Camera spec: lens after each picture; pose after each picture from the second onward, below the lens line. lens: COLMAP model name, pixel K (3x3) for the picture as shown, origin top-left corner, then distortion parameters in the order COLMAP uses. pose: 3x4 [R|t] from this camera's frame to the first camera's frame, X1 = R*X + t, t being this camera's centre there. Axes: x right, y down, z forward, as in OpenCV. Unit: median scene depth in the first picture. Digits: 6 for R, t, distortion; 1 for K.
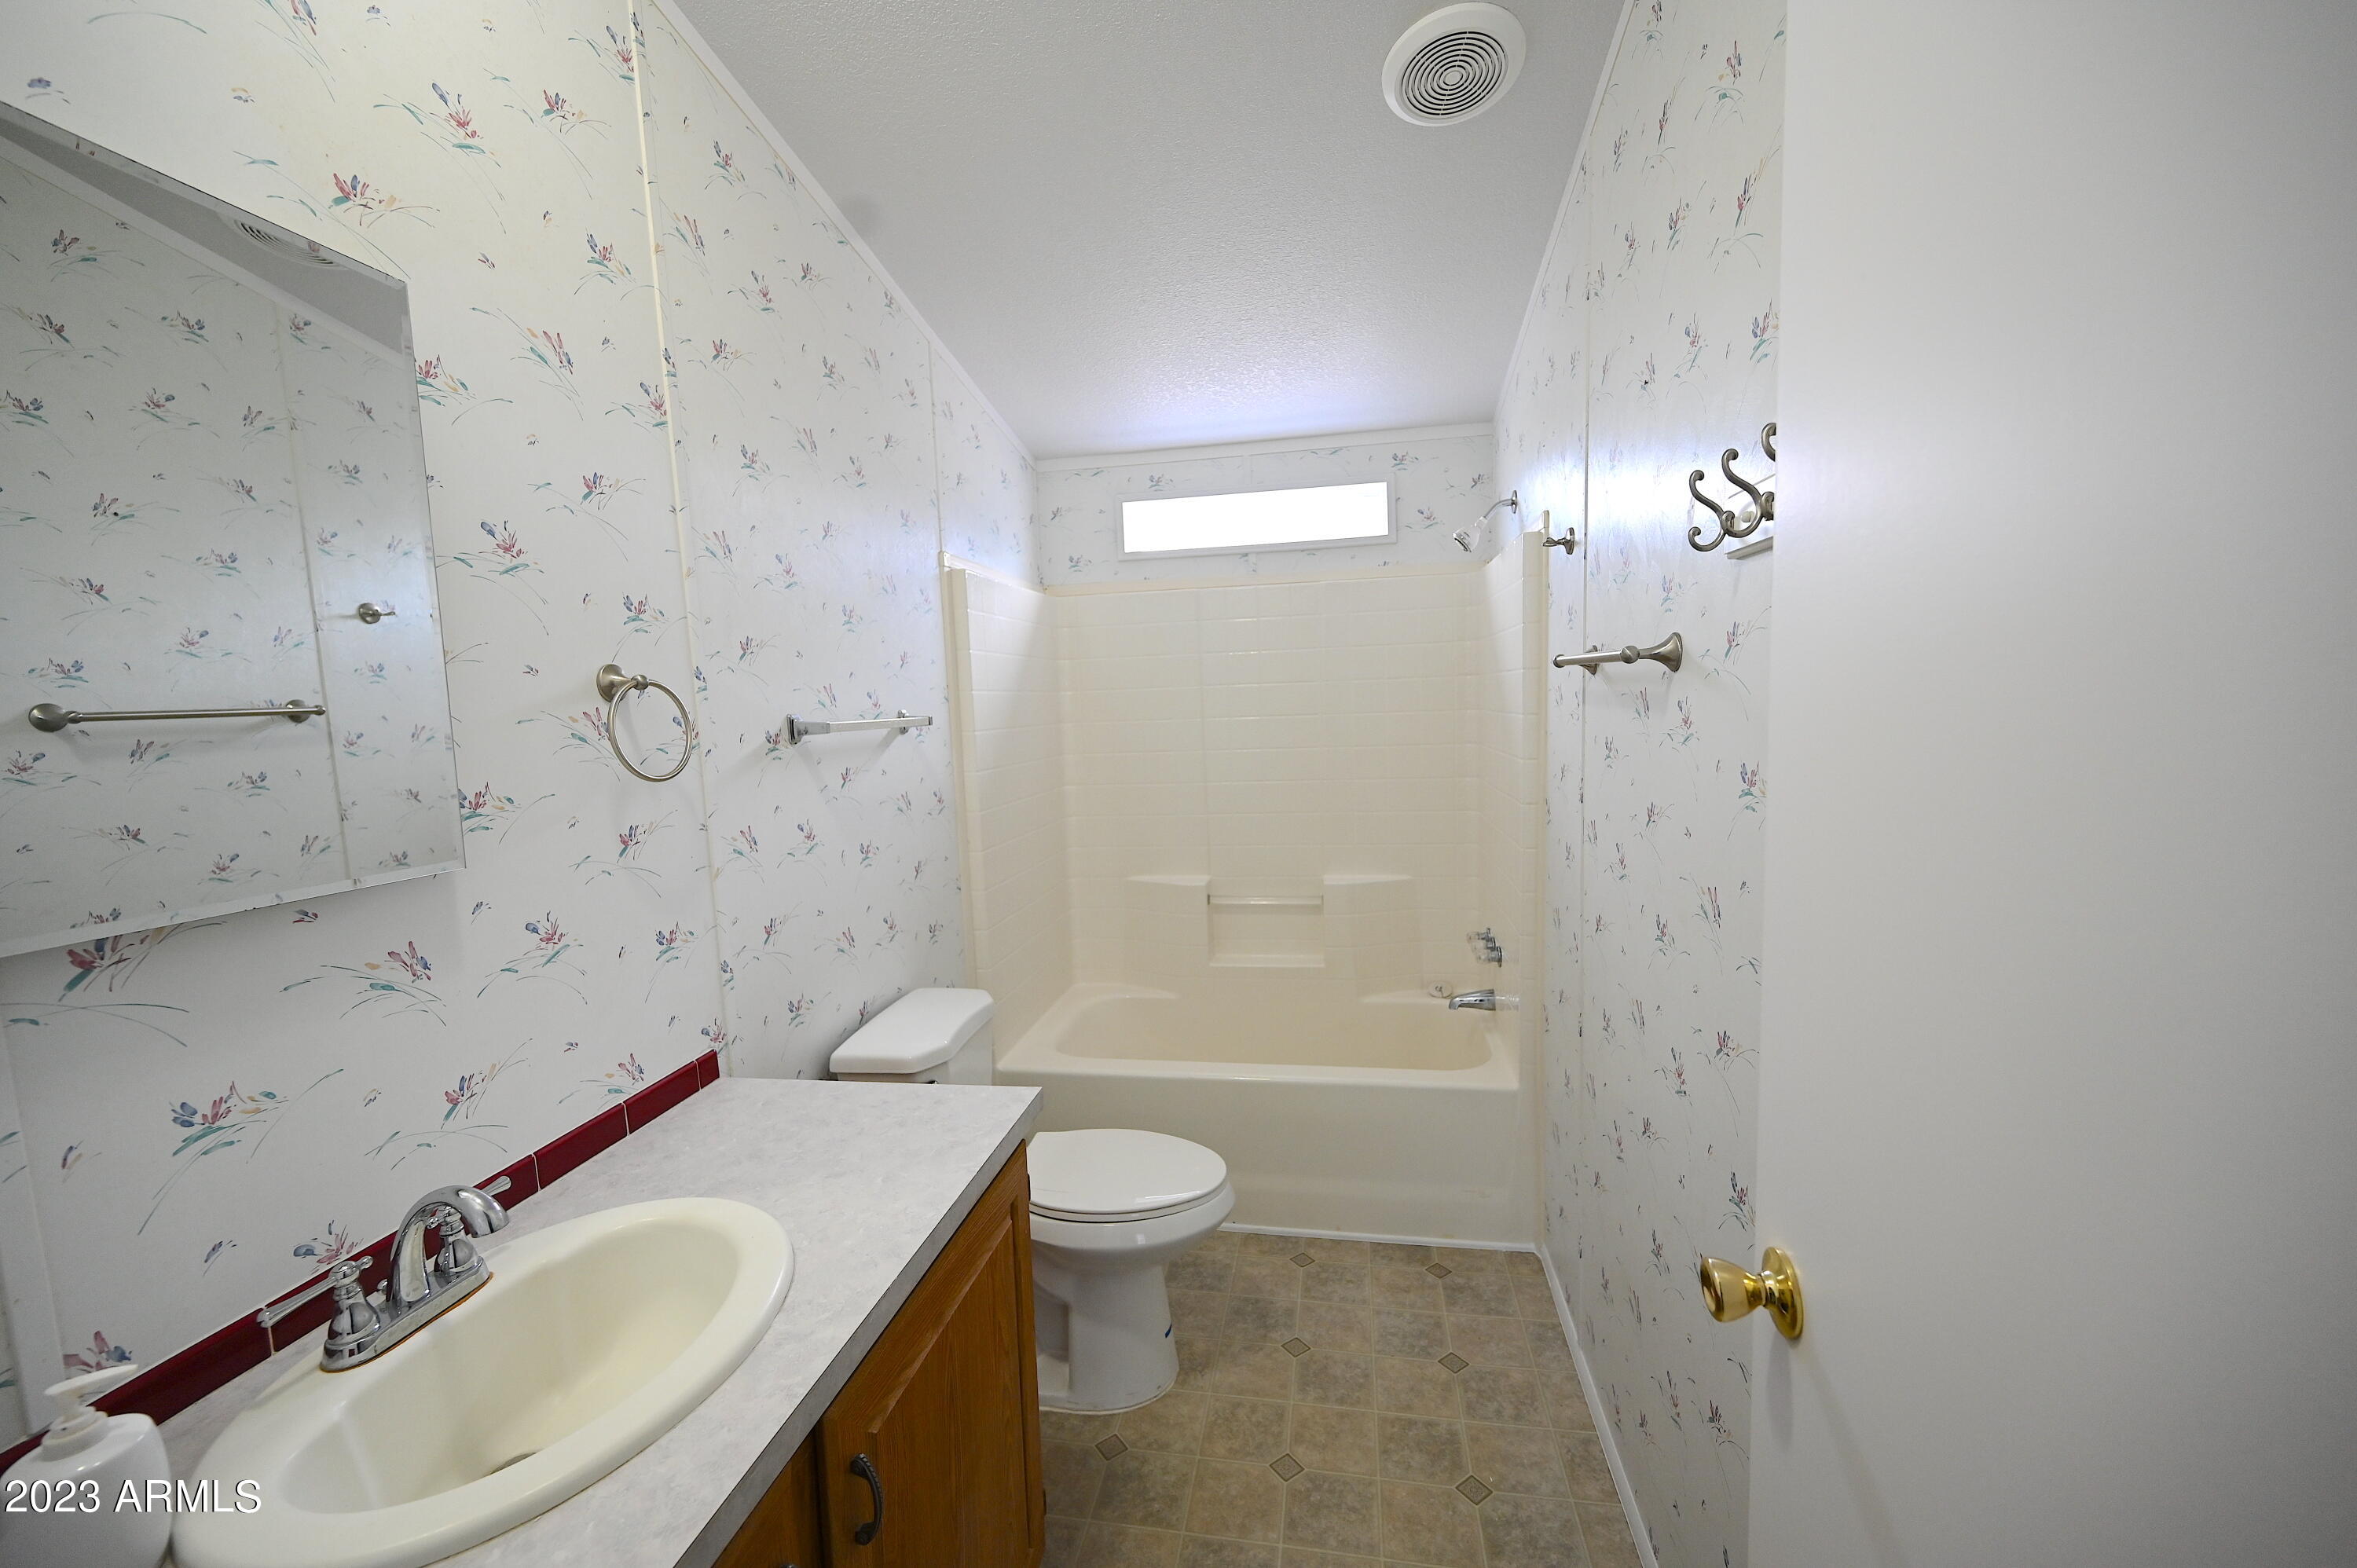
lens RADIAL K [[935.3, 0, 1178.5], [0, 935.3, 784.0], [0, 0, 1]] dist [-0.001321, 0.000782]
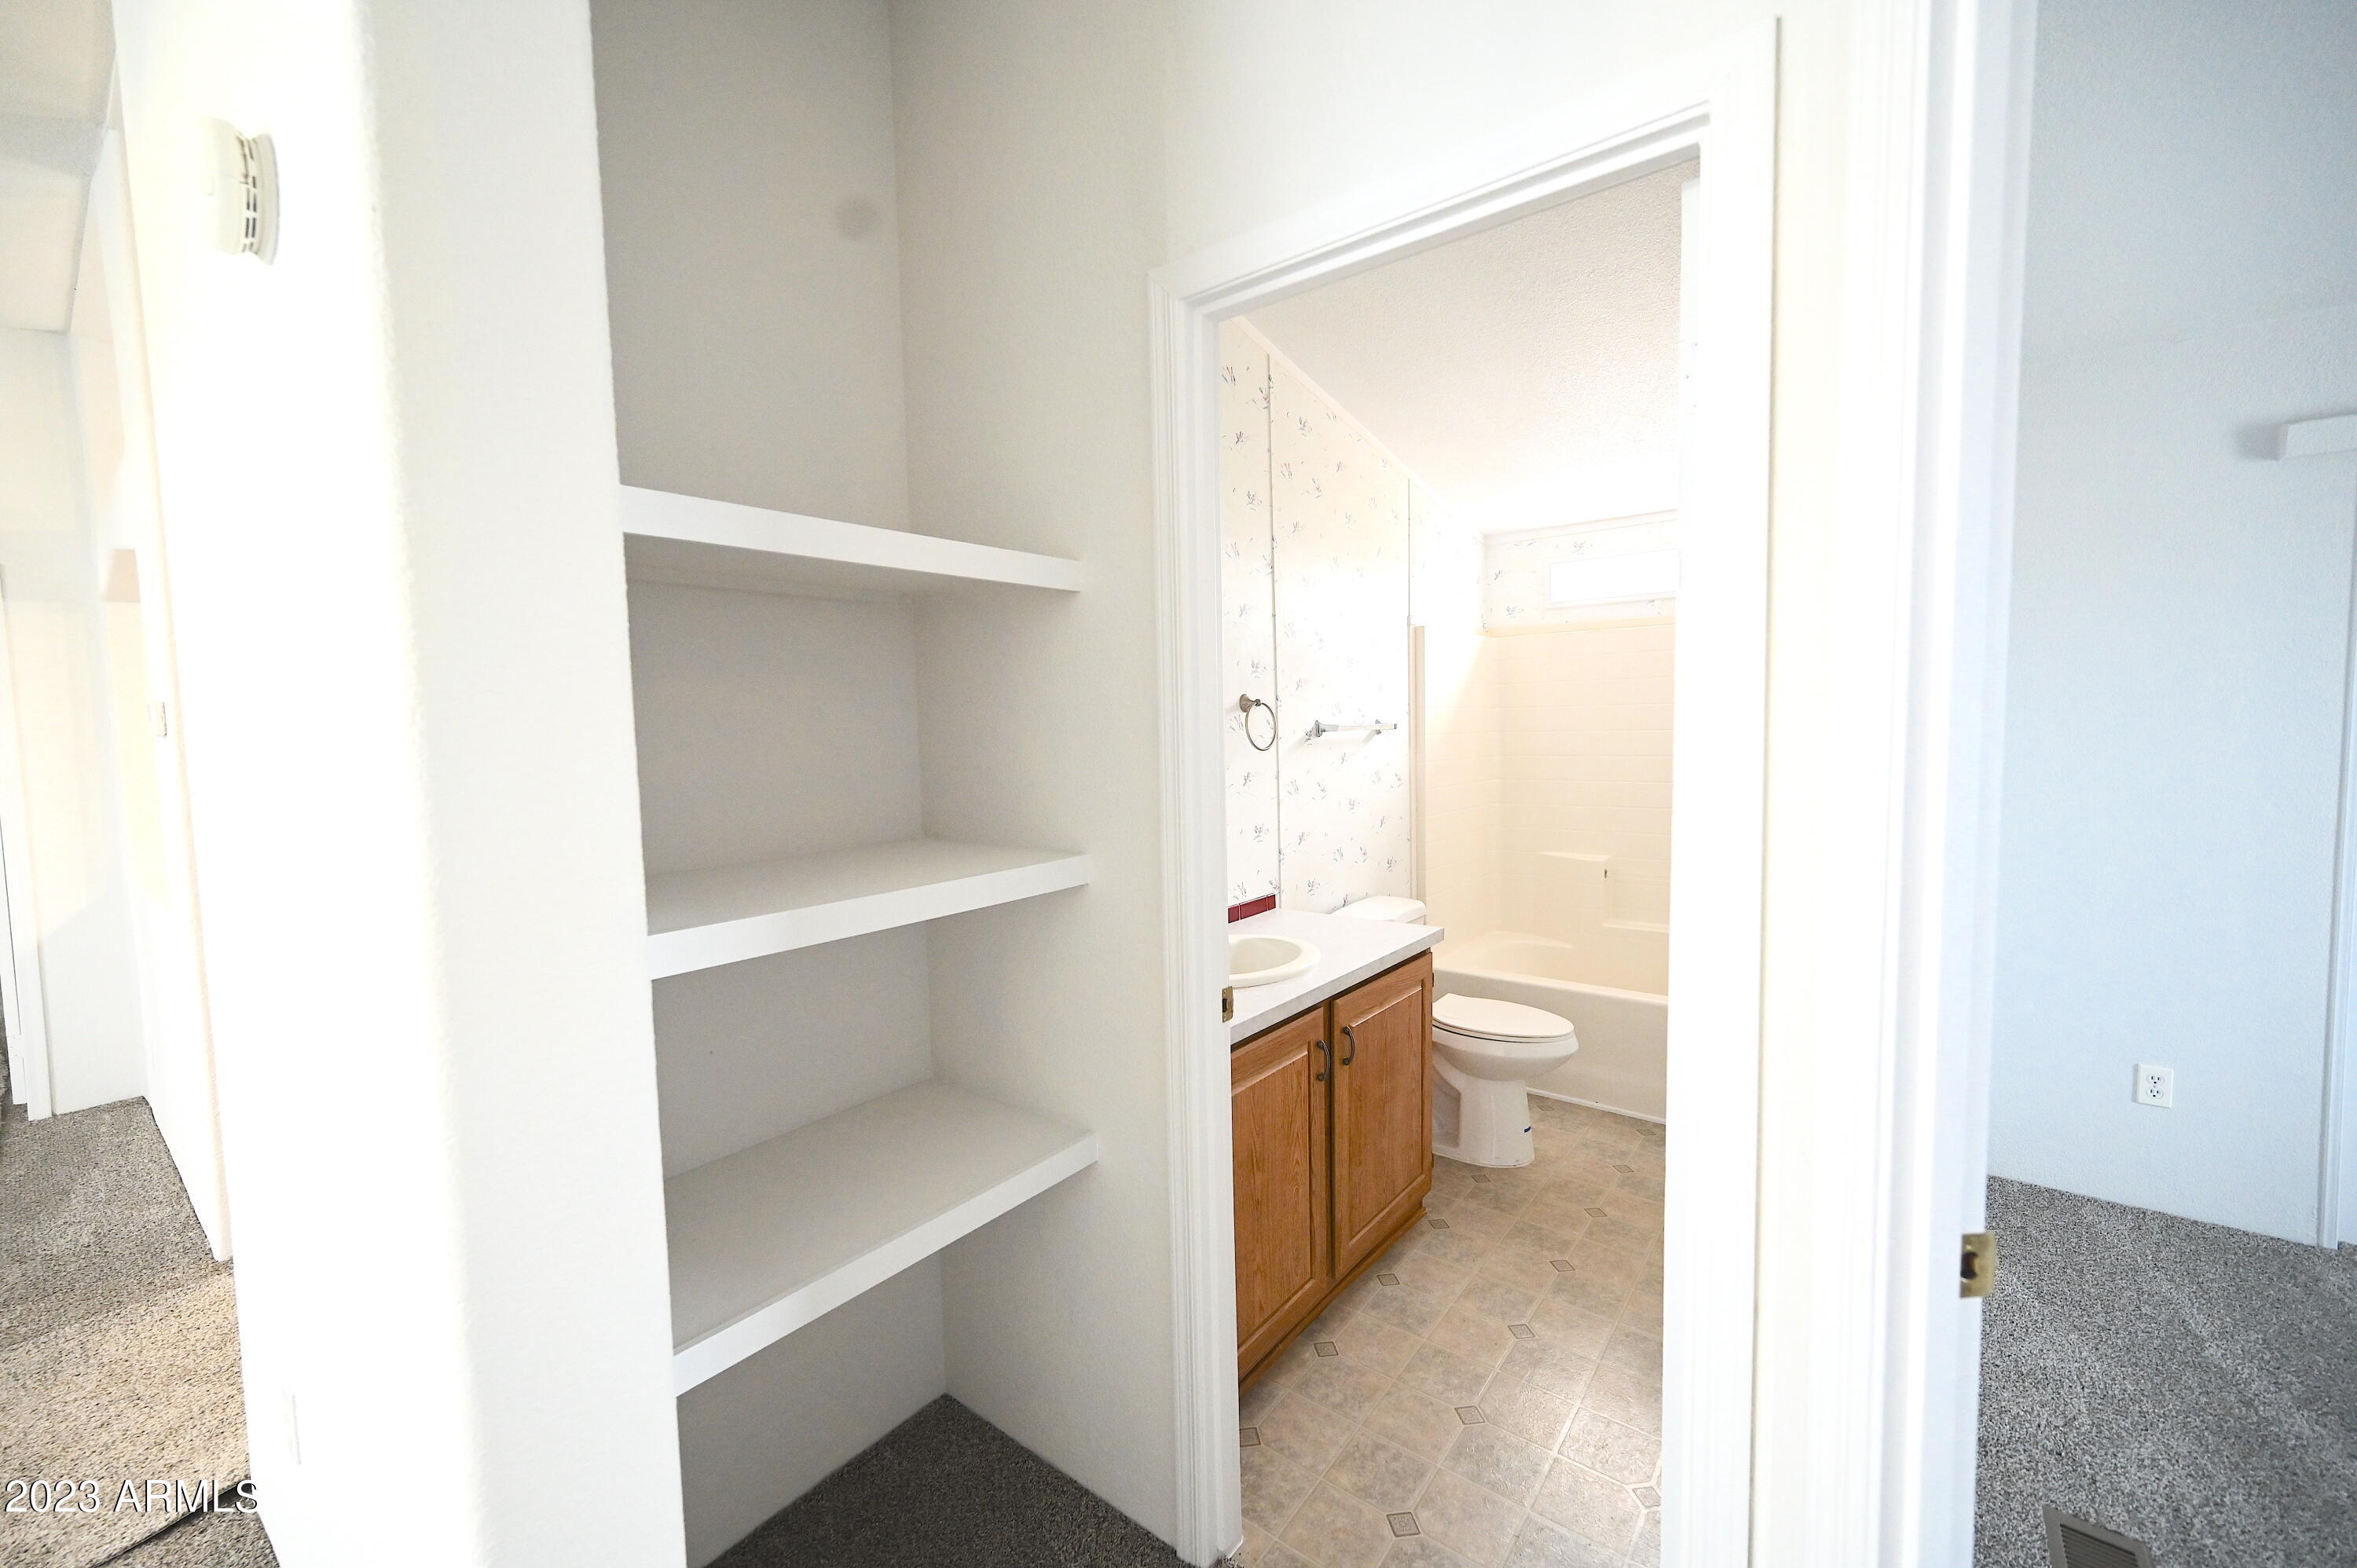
lens RADIAL K [[935.3, 0, 1178.5], [0, 935.3, 784.0], [0, 0, 1]] dist [-0.001321, 0.000782]
pose [[0.881650, 0.050500, -0.469194, 0.195643], [-0.056370, 0.998409, 0.001538, 0.059908], [0.468525, 0.025093, 0.883094, -0.701571]]
